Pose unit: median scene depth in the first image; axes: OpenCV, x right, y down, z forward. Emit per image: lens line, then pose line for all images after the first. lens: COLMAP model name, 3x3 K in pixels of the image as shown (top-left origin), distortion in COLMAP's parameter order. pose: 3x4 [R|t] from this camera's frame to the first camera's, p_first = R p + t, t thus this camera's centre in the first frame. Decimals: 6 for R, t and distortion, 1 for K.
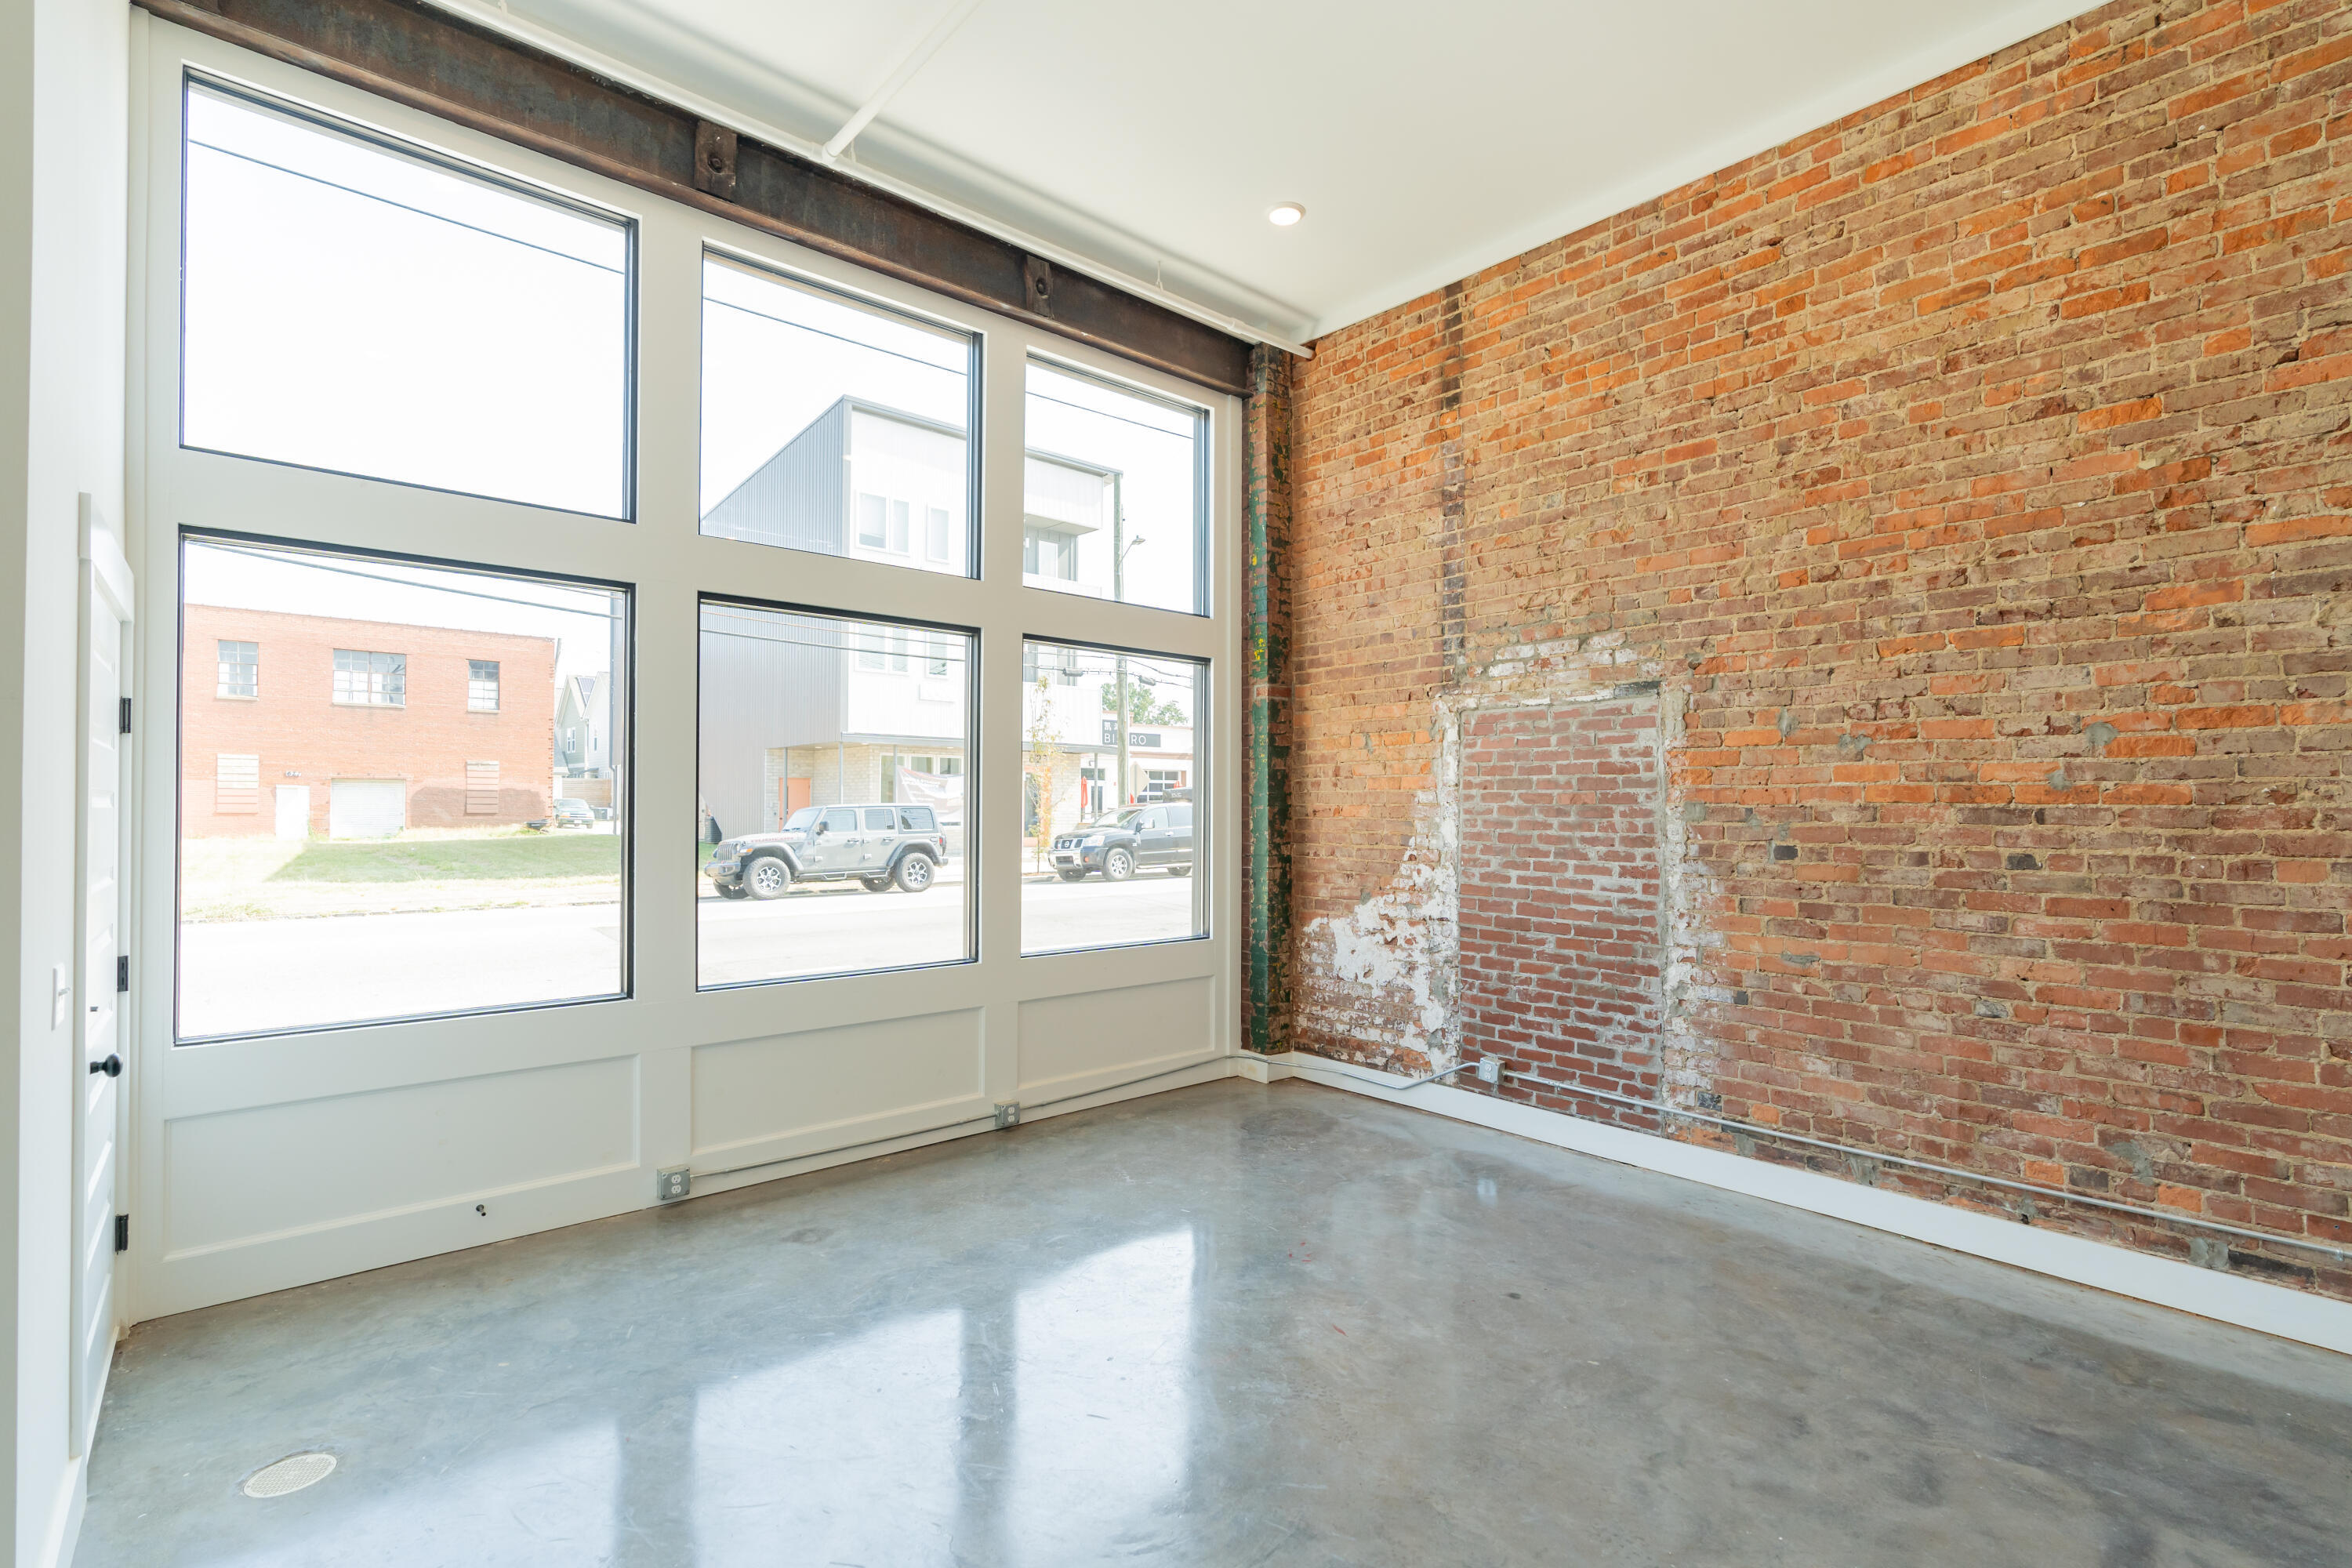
lens RADIAL K [[1073.6, 0, 1168.3], [0, 1073.6, 794.5], [0, 0, 1]] dist [-0.005408, 0.004070]
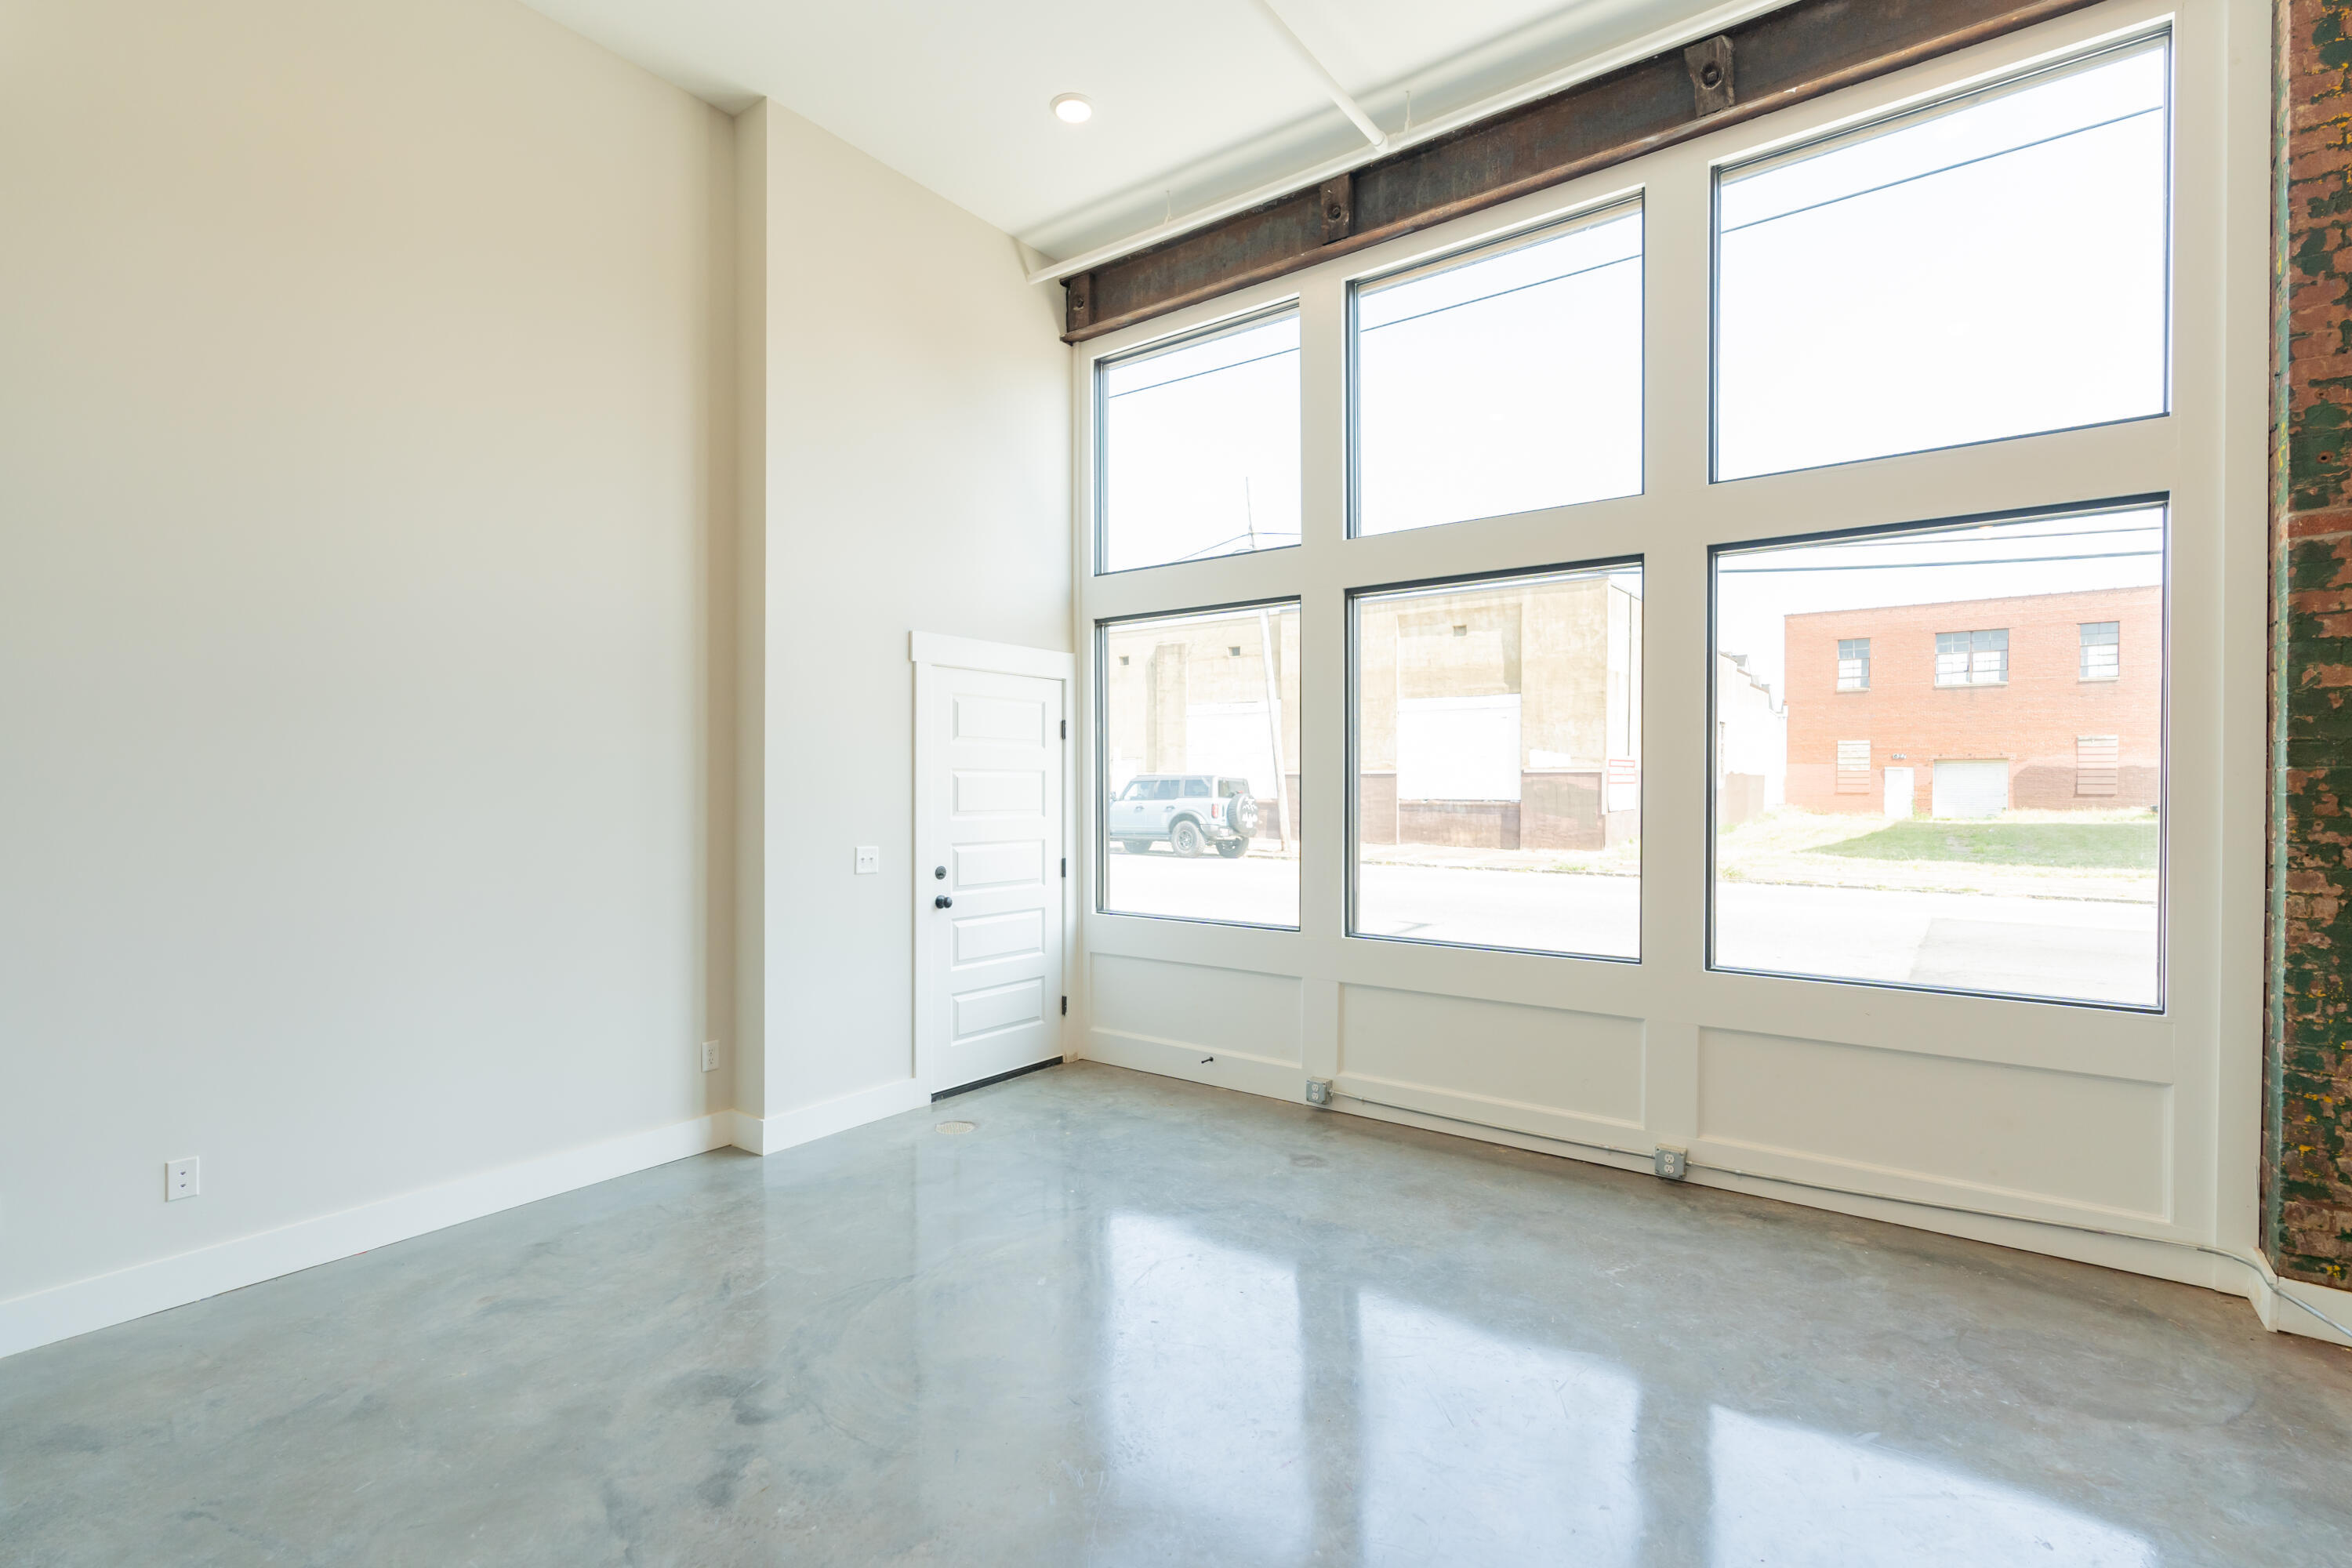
lens RADIAL K [[1073.6, 0, 1174.1], [0, 1073.6, 796.7], [0, 0, 1]] dist [-0.005408, 0.004070]
pose [[0.209820, 0.006187, -0.977720, 0.625556], [0.012111, 0.999887, 0.008926, 0.019380], [0.977665, -0.013714, 0.209721, 0.552939]]
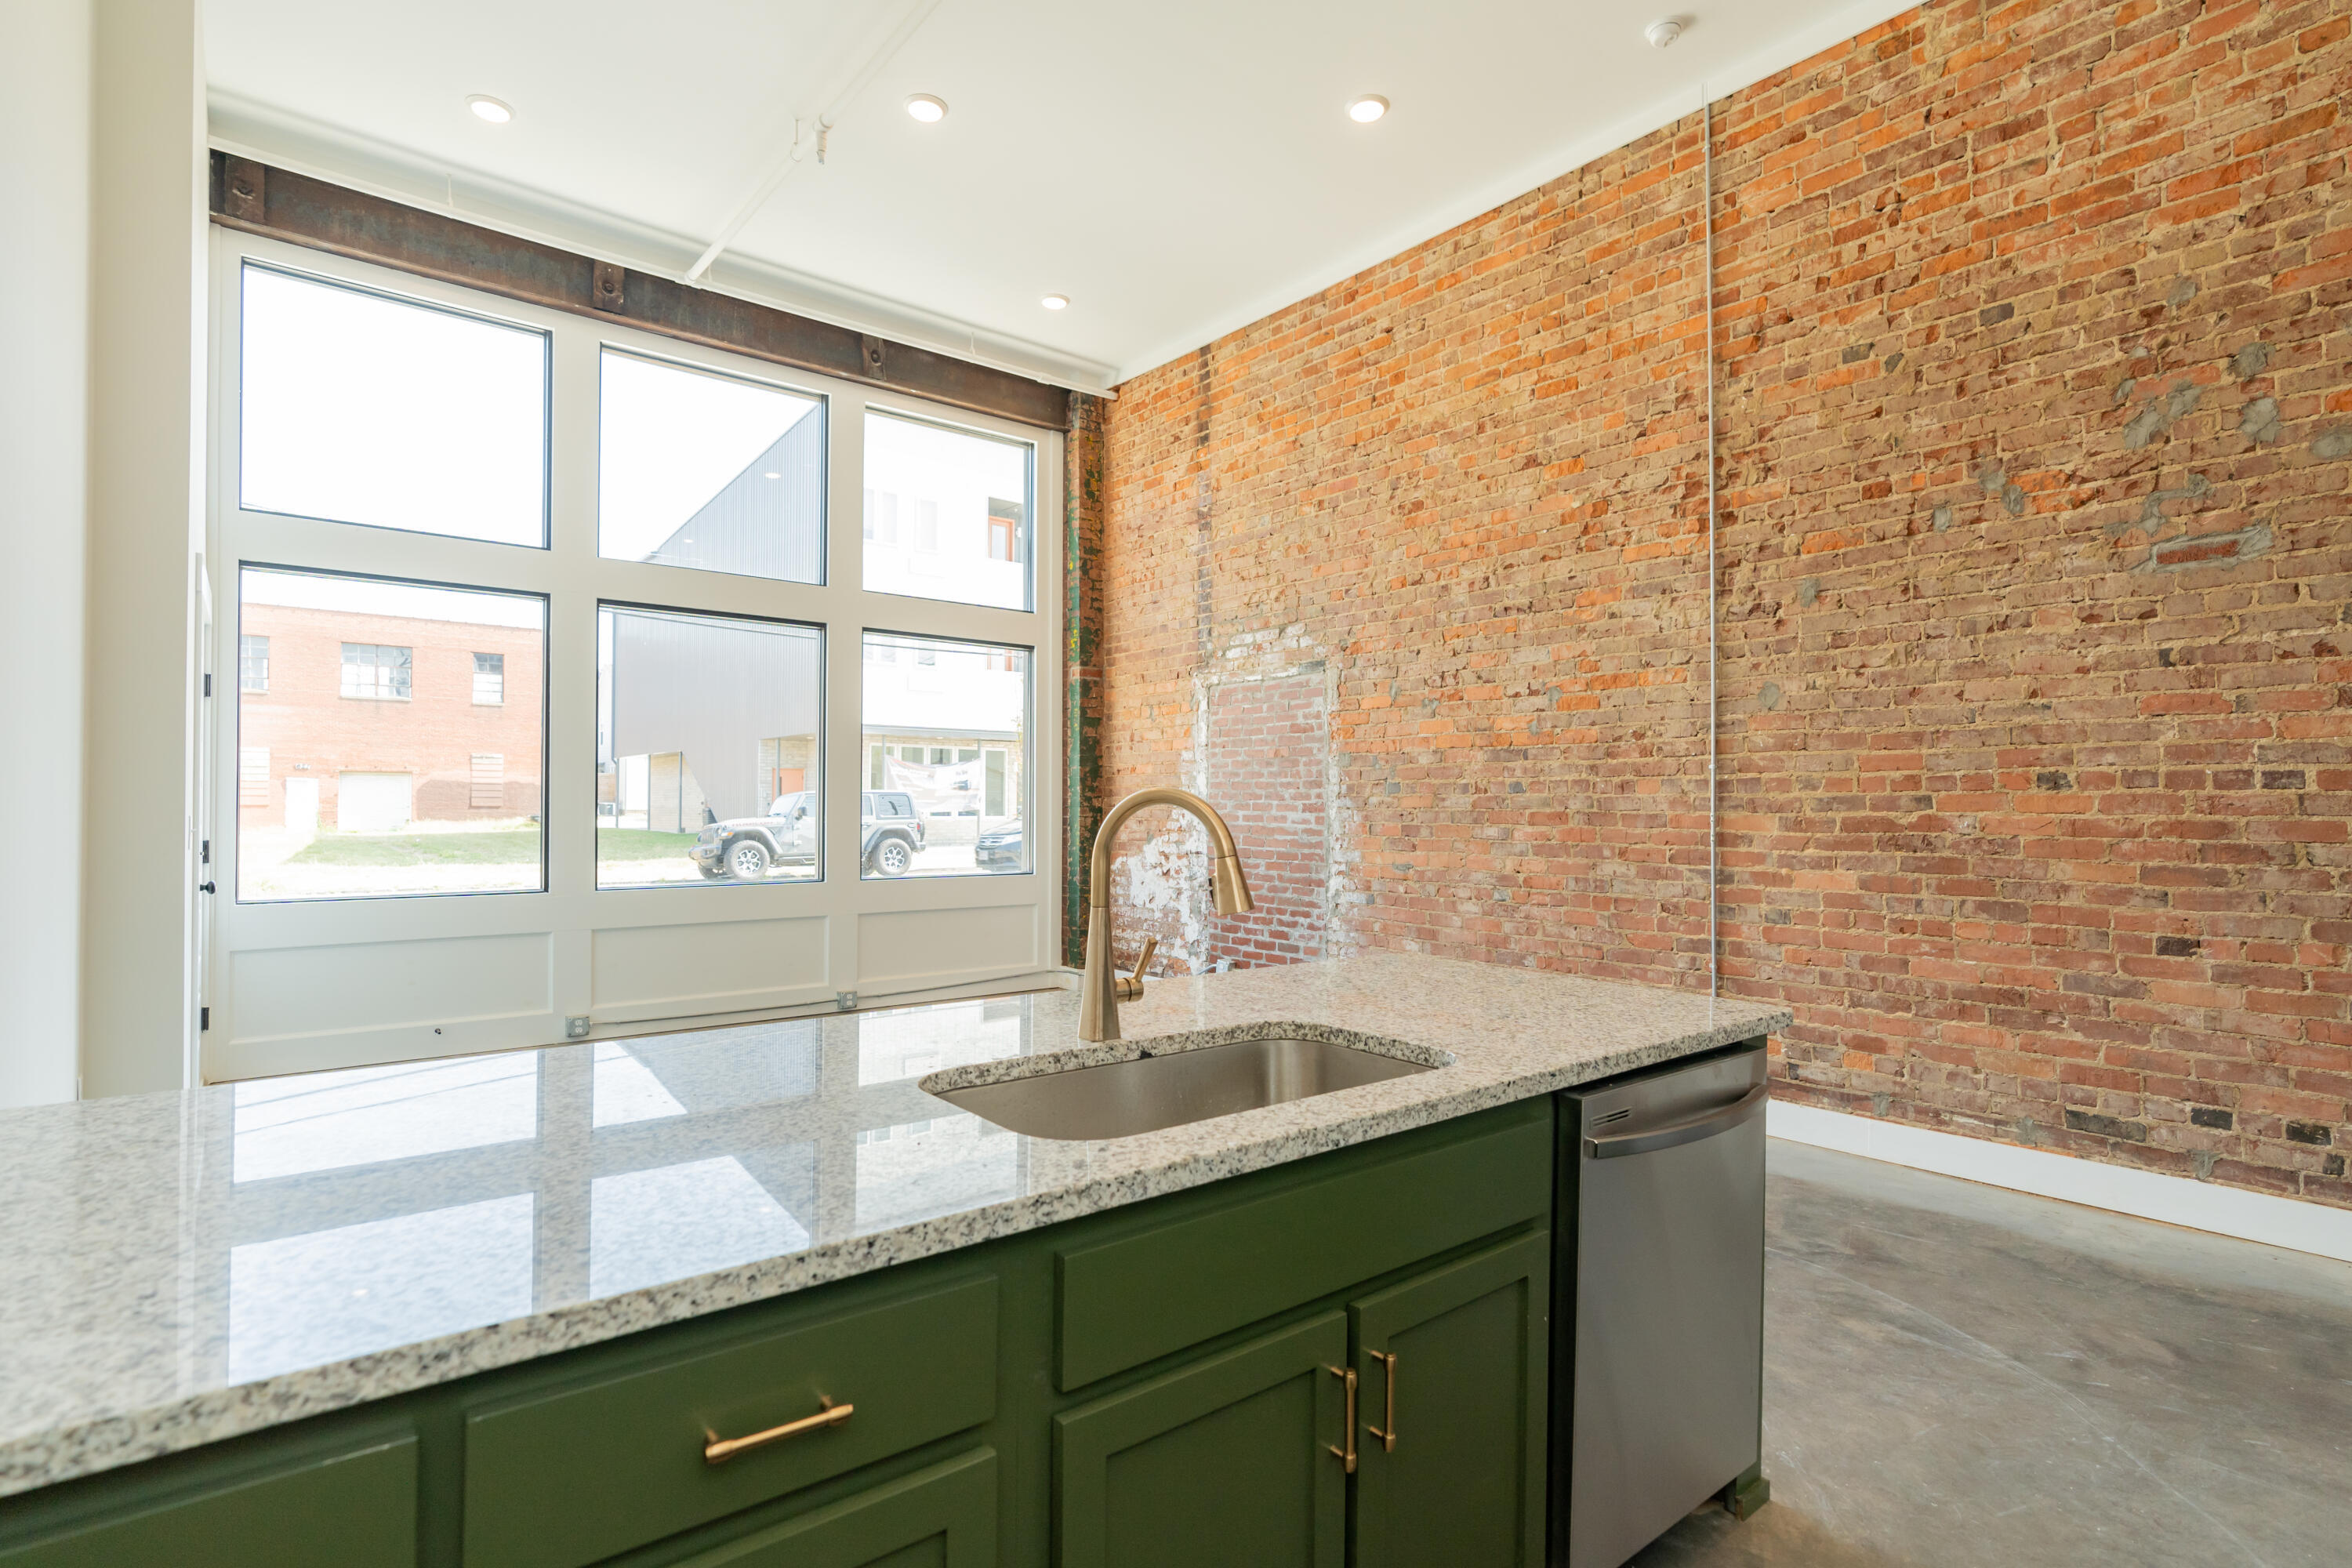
lens RADIAL K [[1152.9, 0, 1169.1], [0, 1152.9, 792.9], [0, 0, 1]] dist [-0.001823, 0.003009]
pose [[0.999215, -0.000820, -0.039611, 0.336245], [0.000776, 0.999999, -0.001141, 0.058689], [0.039612, 0.001109, 0.999215, -0.425310]]
